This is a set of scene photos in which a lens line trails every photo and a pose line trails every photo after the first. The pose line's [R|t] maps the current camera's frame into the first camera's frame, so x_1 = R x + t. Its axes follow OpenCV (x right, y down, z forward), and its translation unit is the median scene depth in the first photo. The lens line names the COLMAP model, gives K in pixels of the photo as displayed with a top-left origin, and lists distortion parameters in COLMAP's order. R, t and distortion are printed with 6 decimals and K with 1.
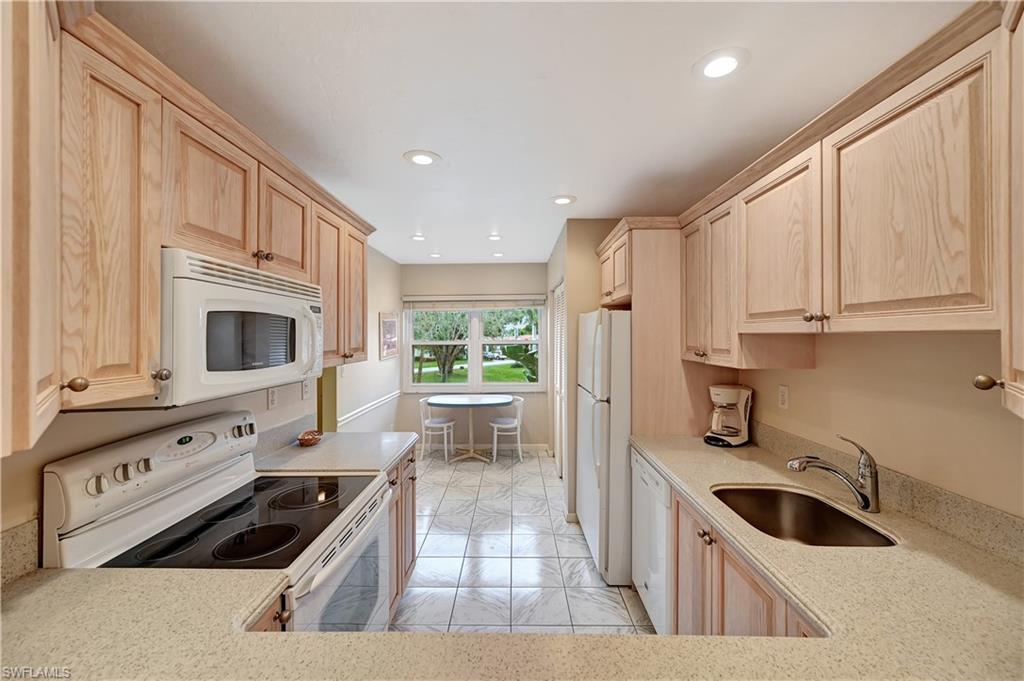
lens RADIAL K [[408.5, 0, 507.6], [0, 408.5, 332.7], [0, 0, 1]] dist [0.001310, 0.000213]
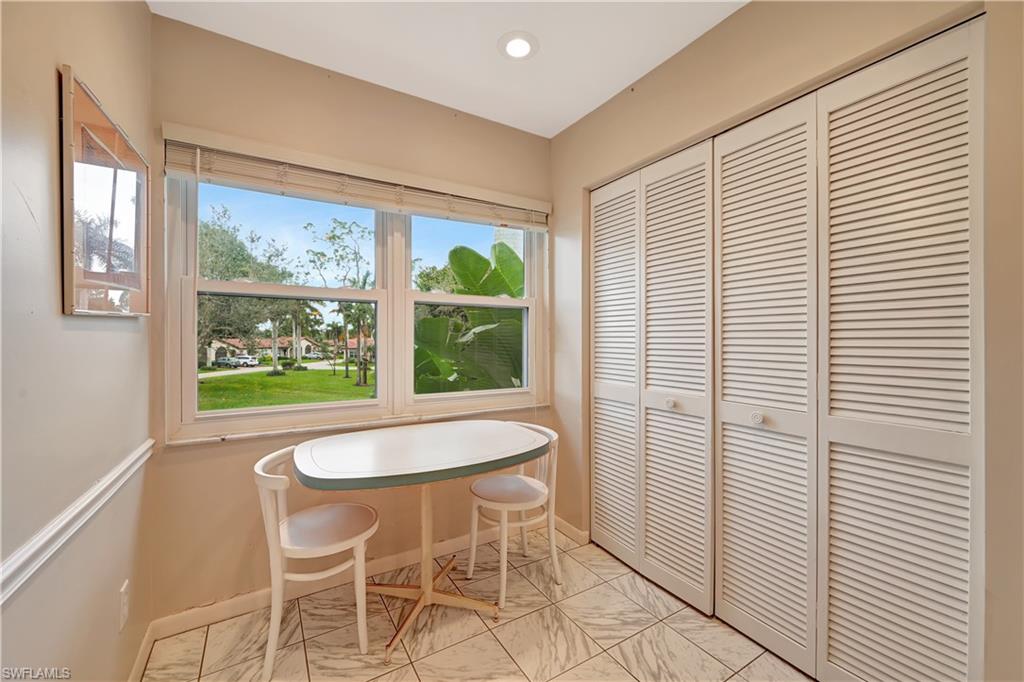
lens RADIAL K [[399.1, 0, 515.0], [0, 399.1, 338.4], [0, 0, 1]] dist [-0.001173, -0.000055]
pose [[0.837533, 0.006549, 0.546347, -0.198280], [-0.008546, 0.999963, 0.001114, 0.066014], [-0.546319, -0.005601, 0.837558, 0.618564]]
